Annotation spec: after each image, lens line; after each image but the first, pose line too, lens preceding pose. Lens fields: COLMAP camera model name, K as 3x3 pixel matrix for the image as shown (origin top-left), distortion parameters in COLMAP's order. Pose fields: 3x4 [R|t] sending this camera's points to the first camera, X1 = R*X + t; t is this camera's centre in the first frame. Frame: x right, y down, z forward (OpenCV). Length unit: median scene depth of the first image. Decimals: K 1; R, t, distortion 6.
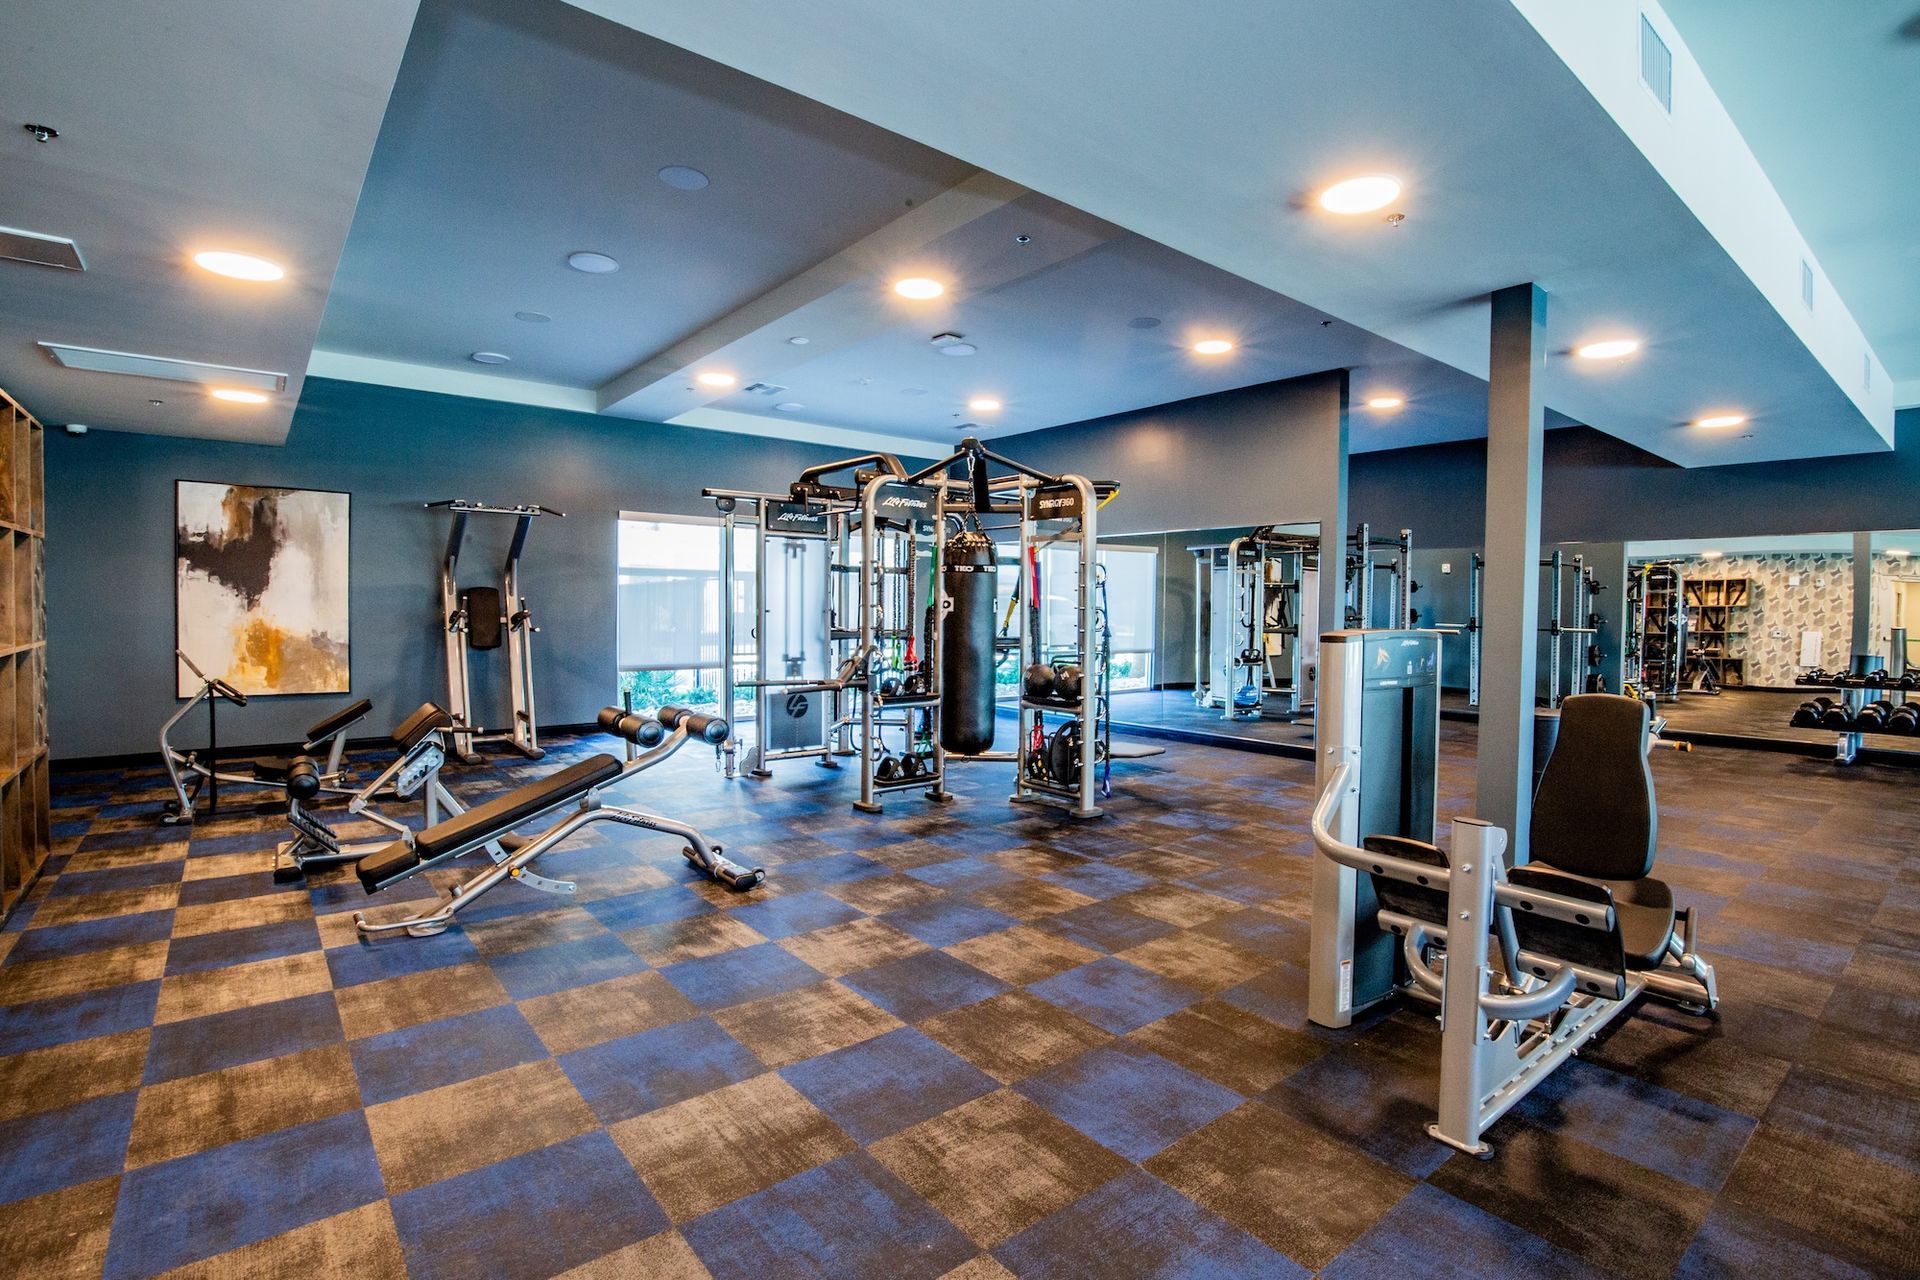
lens RADIAL K [[893.9, 0, 966.6], [0, 893.9, 633.8], [0, 0, 1]] dist [-0.002551, 0.000079]
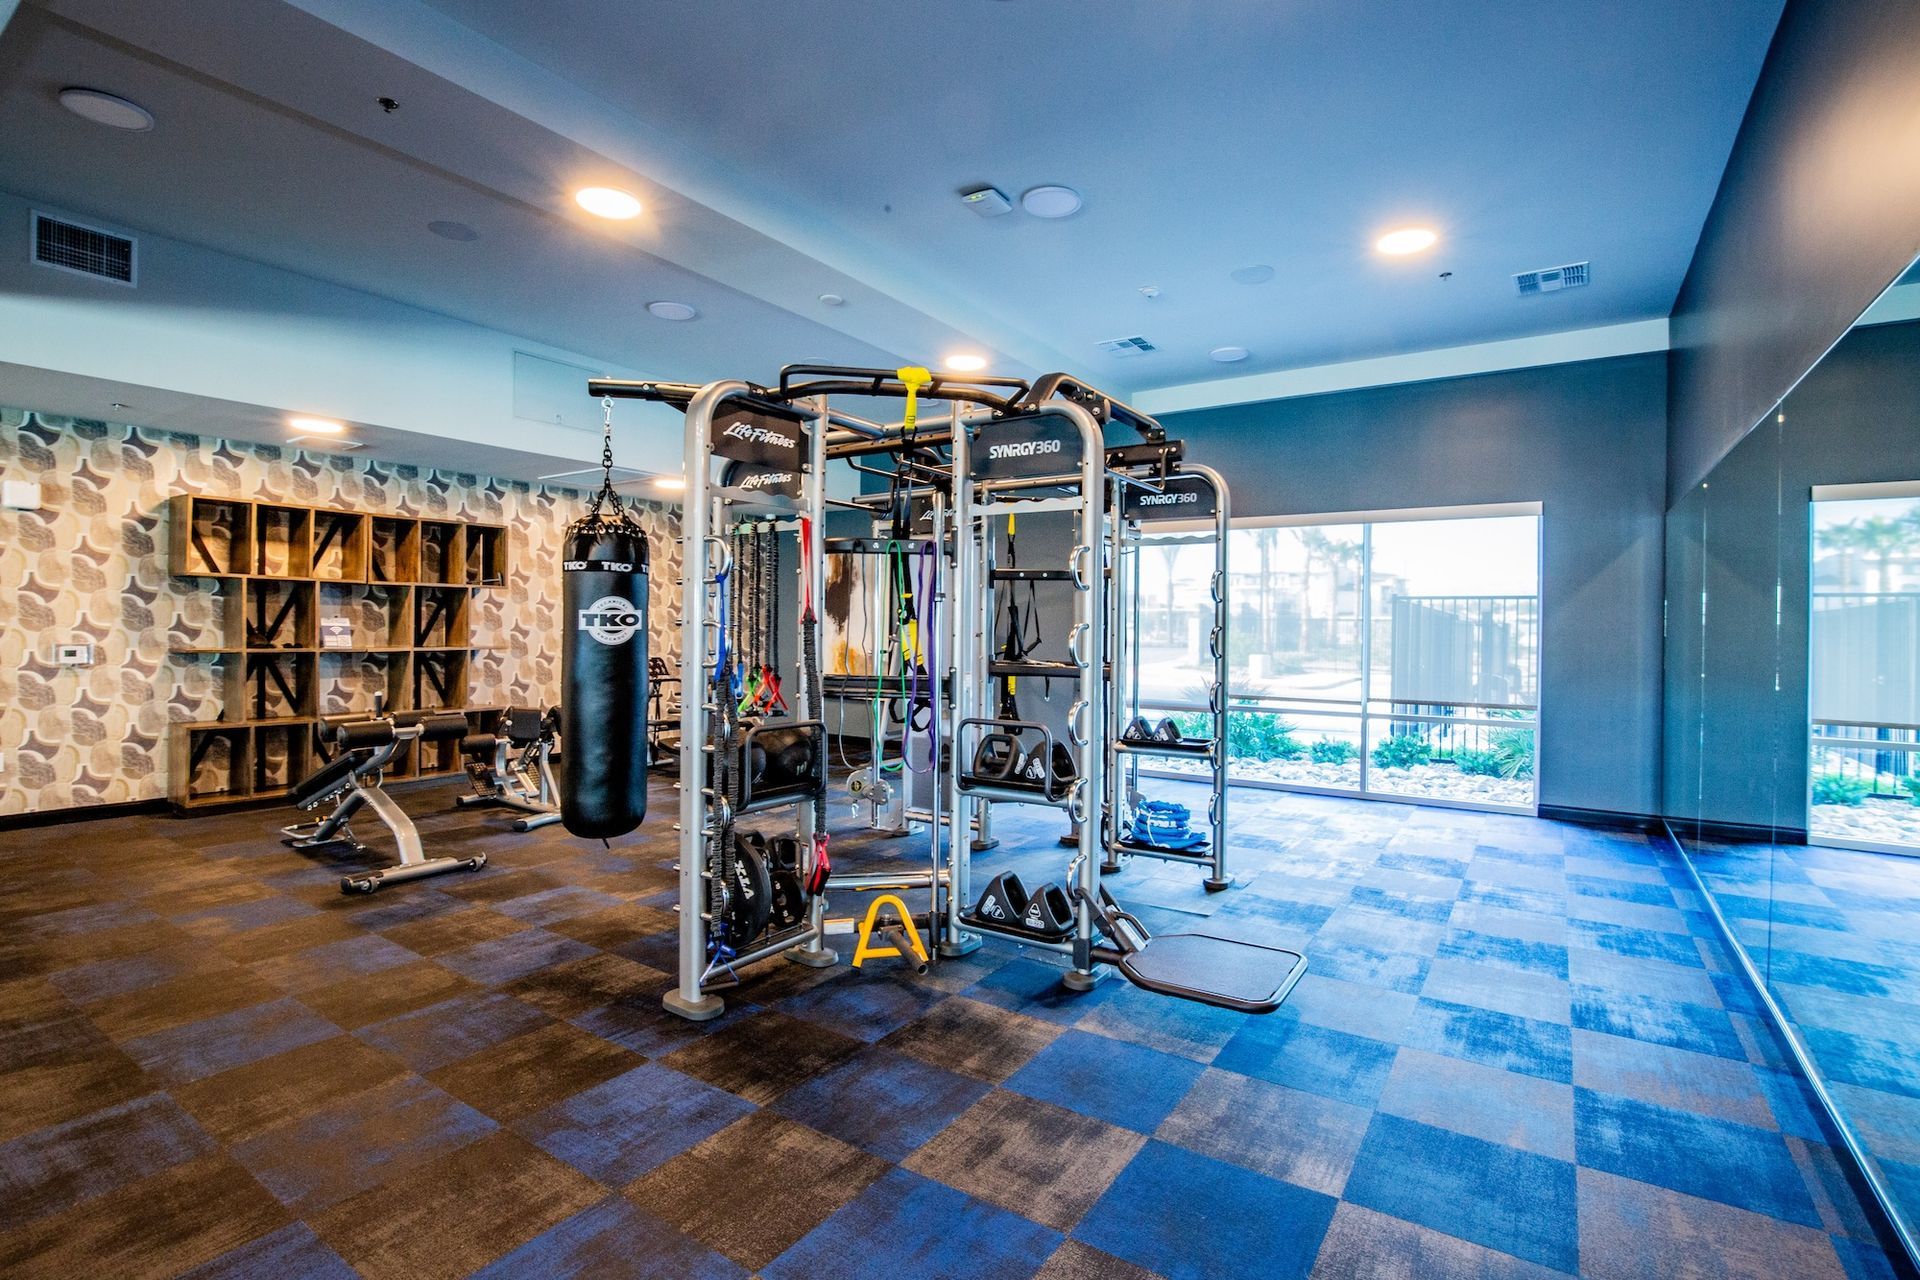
lens RADIAL K [[893.9, 0, 966.6], [0, 893.9, 633.8], [0, 0, 1]] dist [-0.002551, 0.000079]
pose [[0.295860, -0.000546, -0.955231, 0.733441], [-0.035685, 0.999295, -0.011624, -0.022817], [0.954565, 0.037527, 0.295632, 1.039983]]
